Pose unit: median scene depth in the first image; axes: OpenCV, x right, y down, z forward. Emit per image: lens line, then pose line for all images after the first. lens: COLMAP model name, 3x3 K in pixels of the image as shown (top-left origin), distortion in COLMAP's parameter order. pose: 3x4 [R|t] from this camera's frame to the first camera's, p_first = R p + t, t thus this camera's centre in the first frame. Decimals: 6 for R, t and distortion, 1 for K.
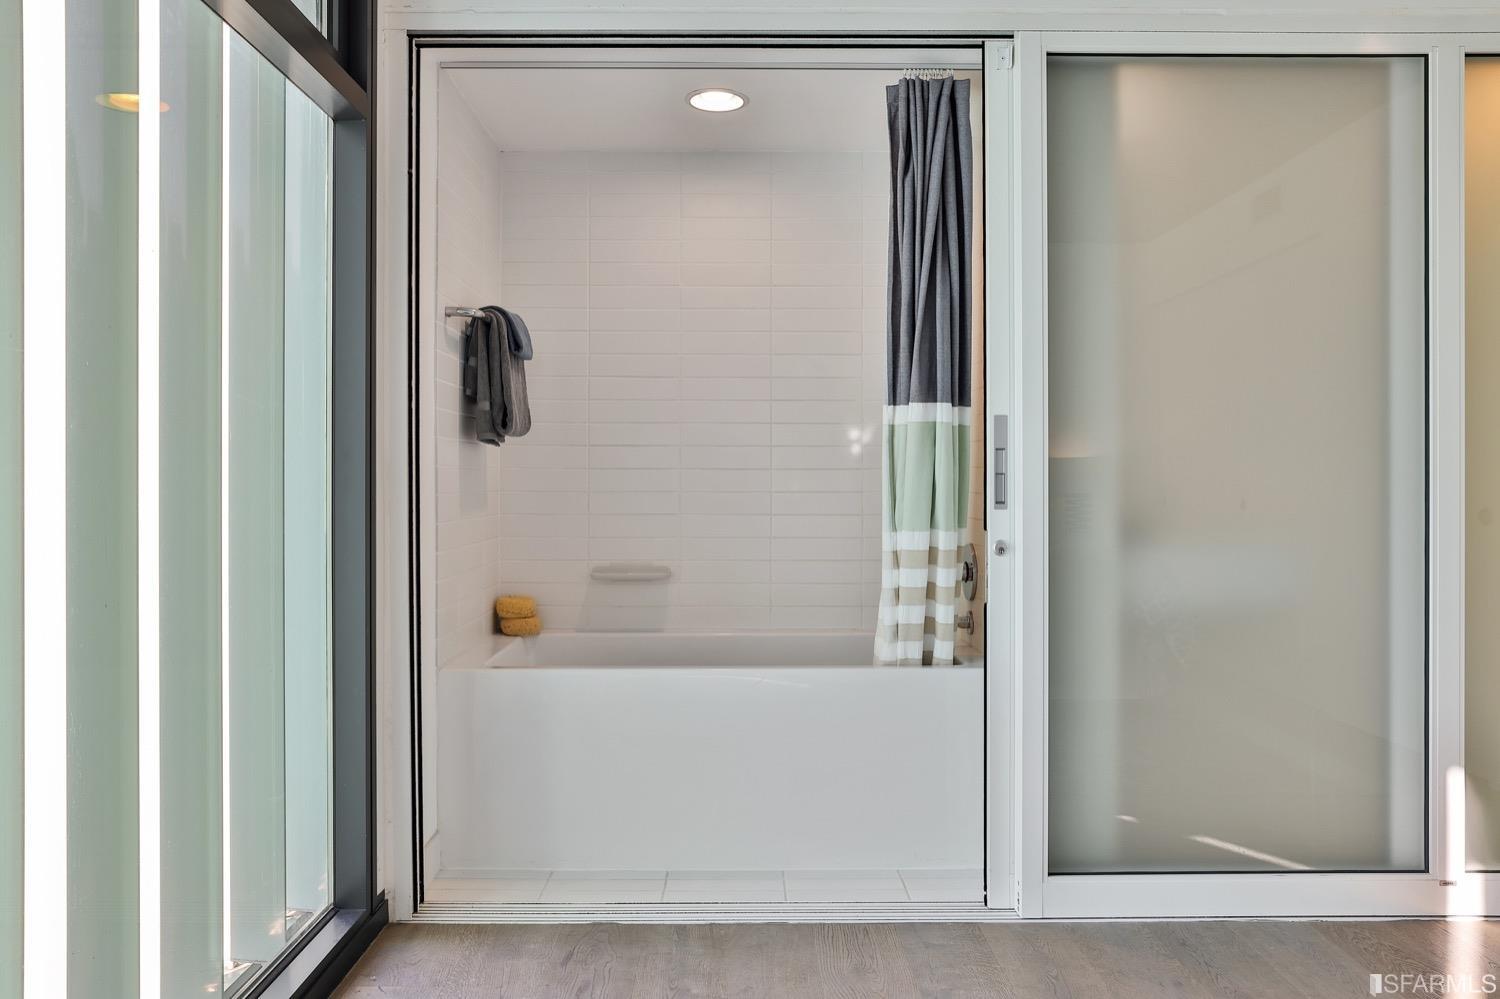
lens RADIAL K [[1068.5, 0, 750.3], [0, 1068.5, 497.3], [0, 0, 1]] dist [-0.005741, 0.032192]
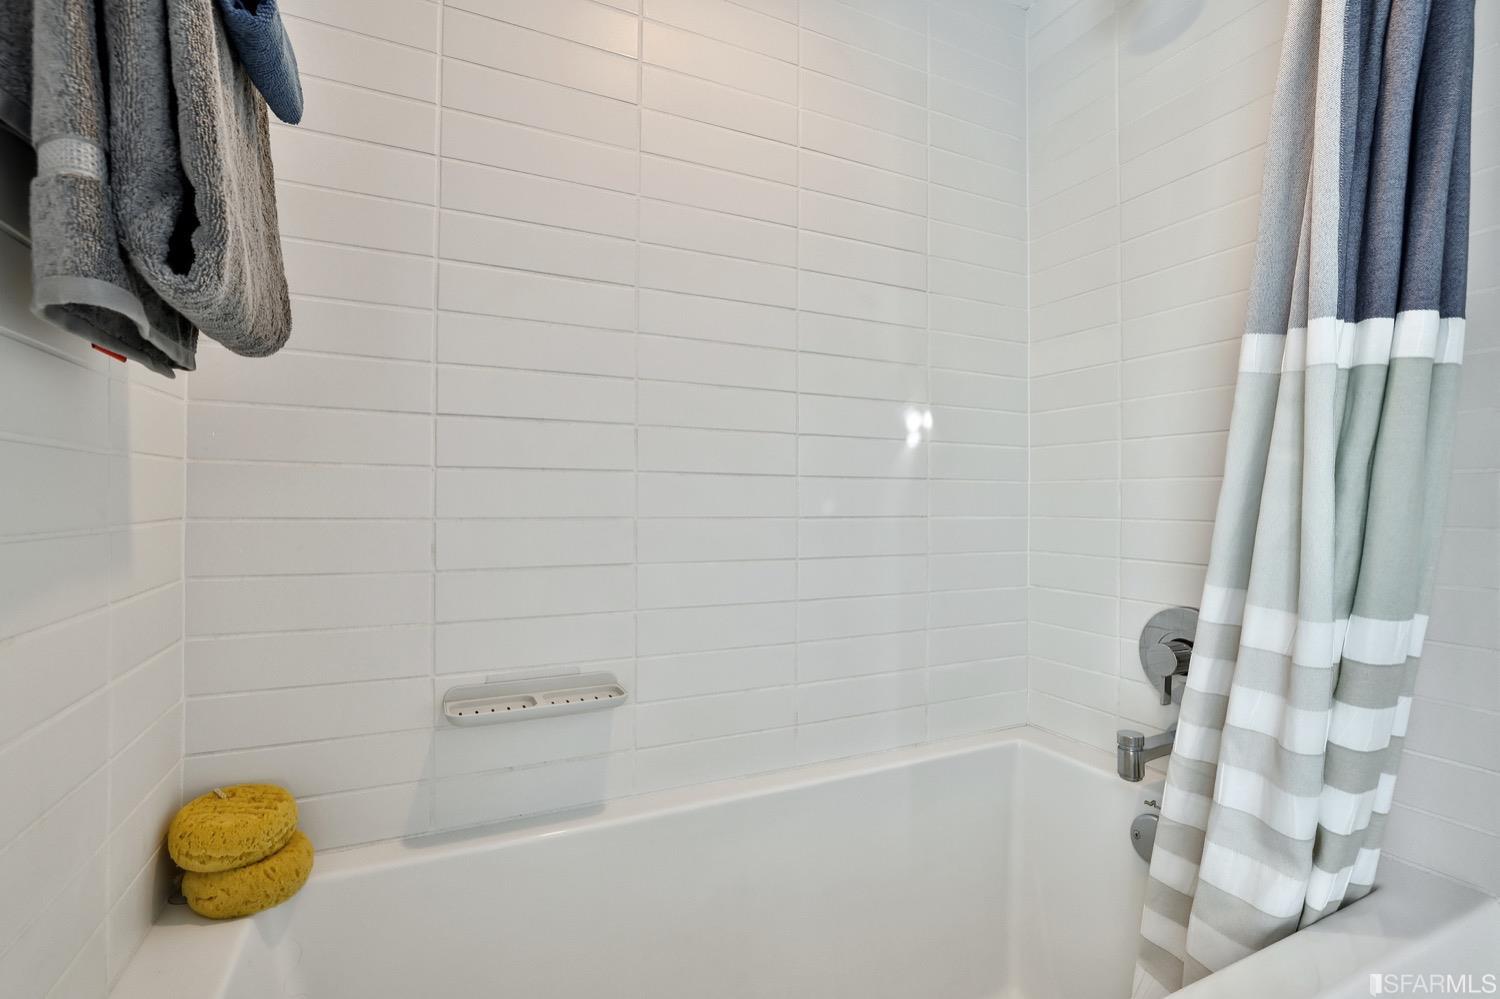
lens RADIAL K [[685.6, 0, 752.1], [0, 685.6, 495.6], [0, 0, 1]] dist [-0.043525, 0.014422]
pose [[0.906749, 0.009419, 0.421565, -0.167846], [-0.003959, 0.999897, -0.013825, -0.012054], [-0.421652, 0.010866, 0.906693, 0.771759]]
